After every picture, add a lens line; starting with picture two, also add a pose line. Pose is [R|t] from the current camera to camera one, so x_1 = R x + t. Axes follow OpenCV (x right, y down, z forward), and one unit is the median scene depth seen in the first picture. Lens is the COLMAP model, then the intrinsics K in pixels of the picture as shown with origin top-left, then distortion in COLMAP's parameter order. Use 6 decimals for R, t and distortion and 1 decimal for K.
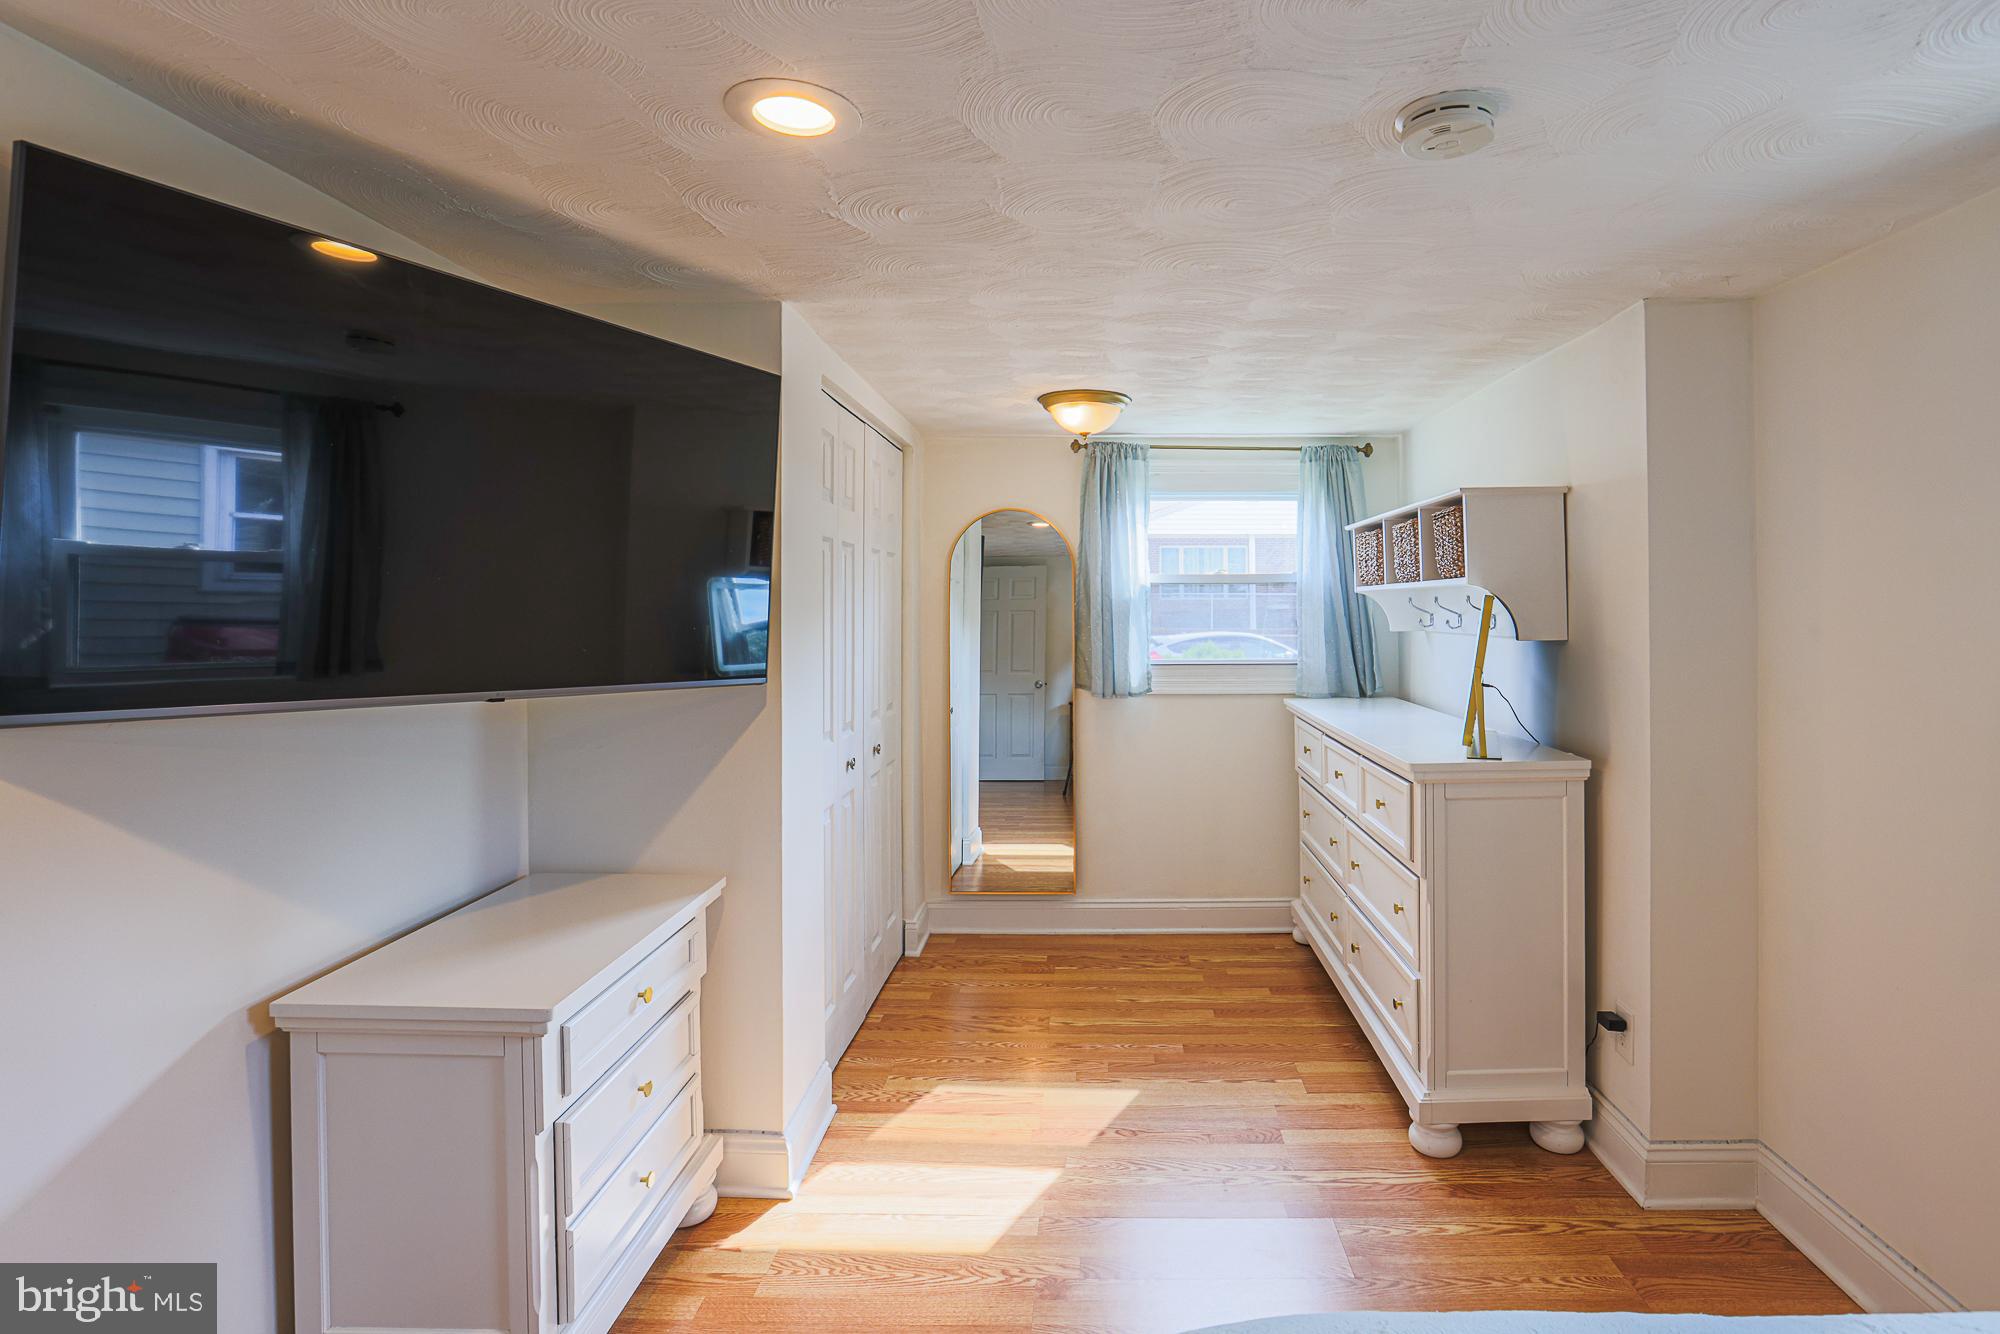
lens RADIAL K [[1011.6, 0, 1001.2], [0, 1011.6, 594.0], [0, 0, 1]] dist [-0.019542, -0.000149]
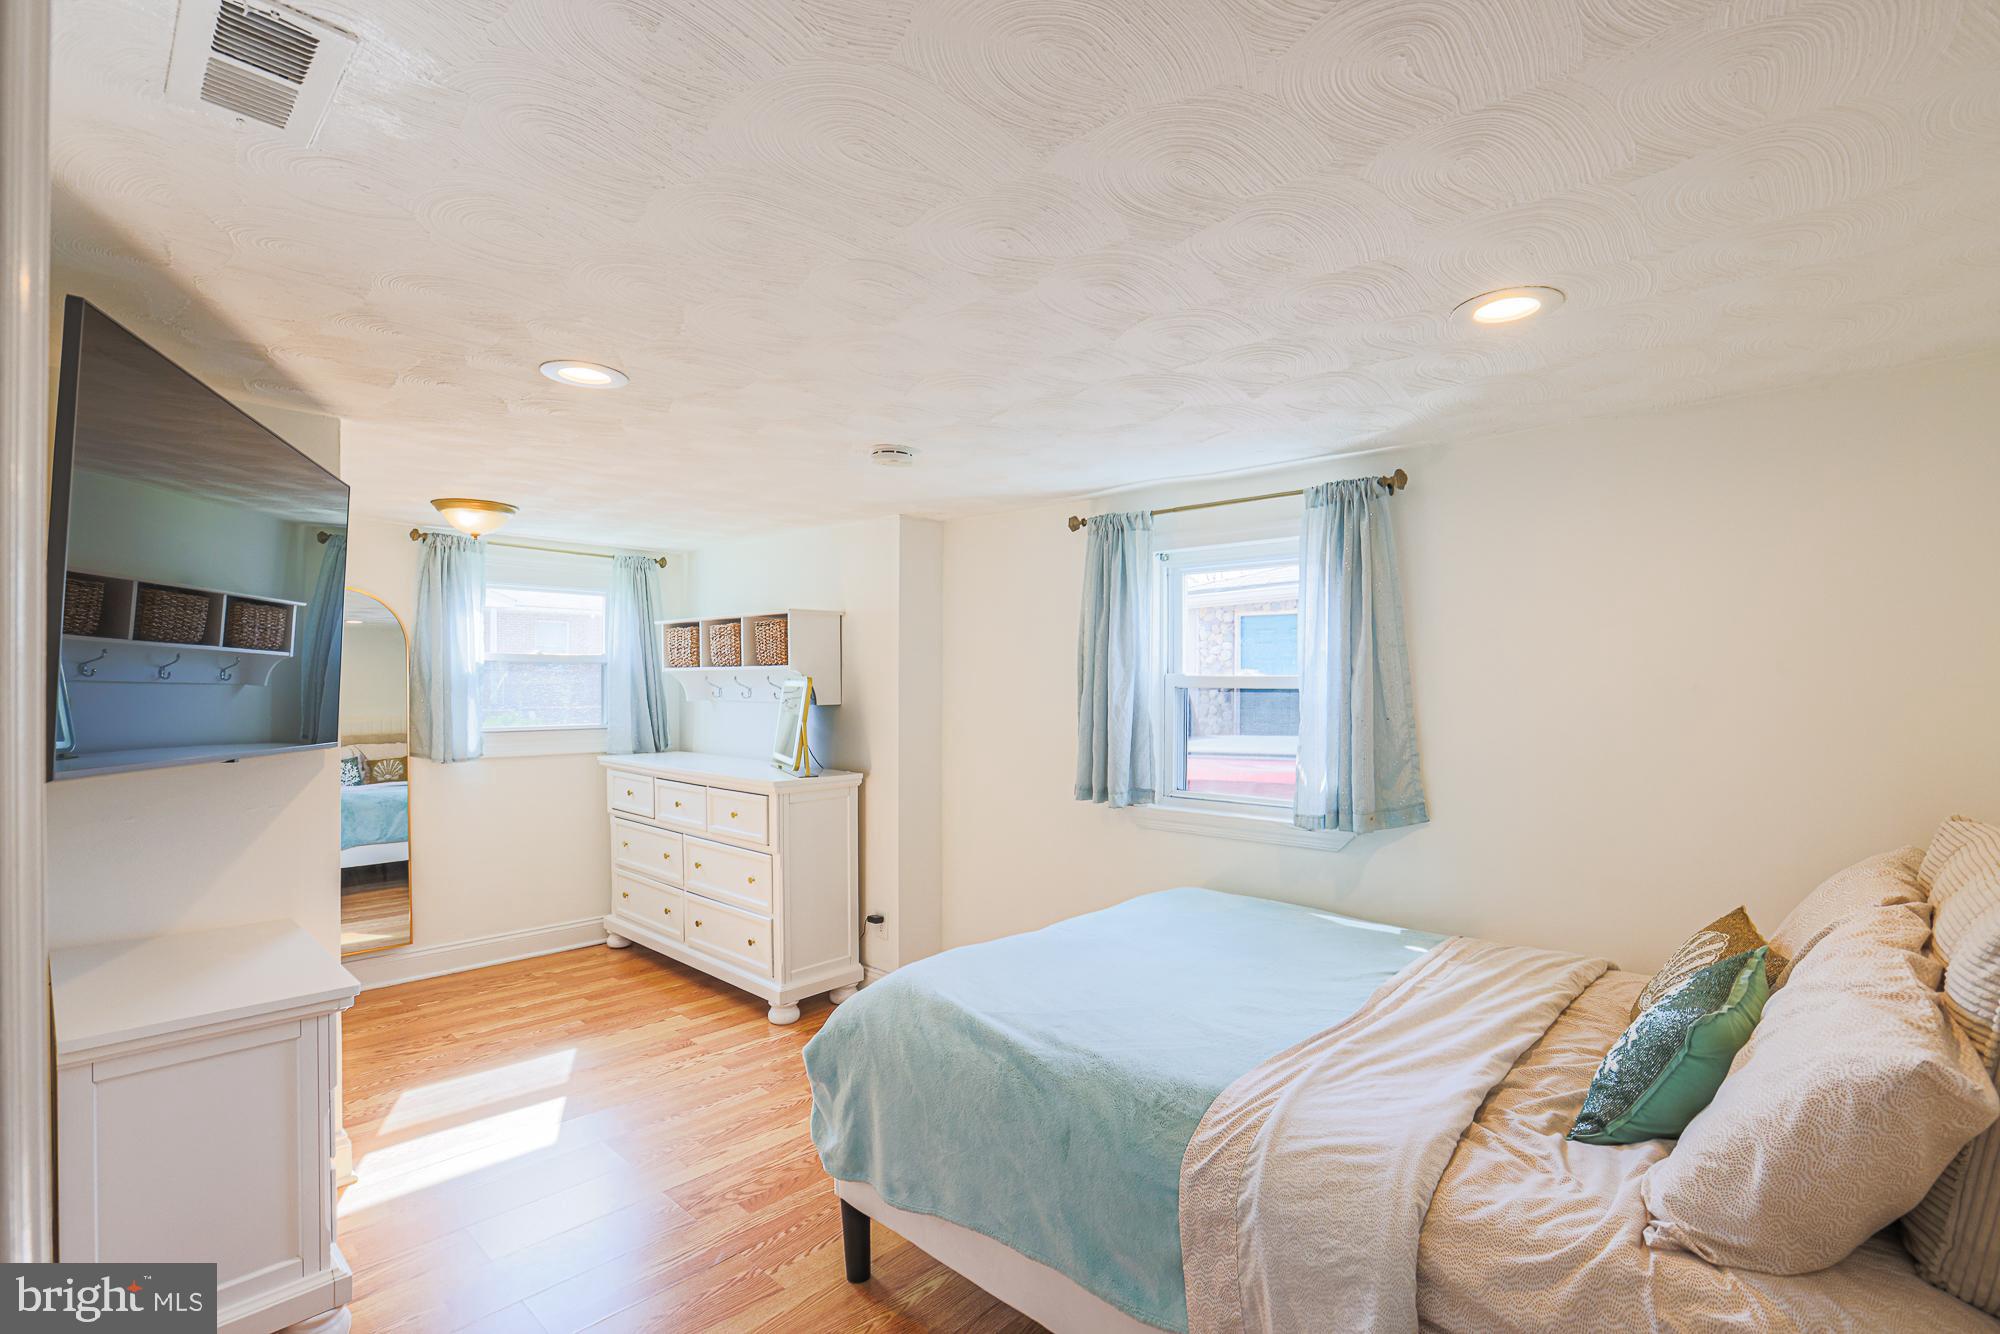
lens RADIAL K [[939.4, 0, 994.4], [0, 939.4, 664.8], [0, 0, 1]] dist [-0.056536, 0.021762]
pose [[0.675229, 0.016666, 0.737420, -0.288363], [-0.013175, 0.999858, -0.010533, -0.004128], [-0.737491, -0.002603, 0.675352, -0.163764]]
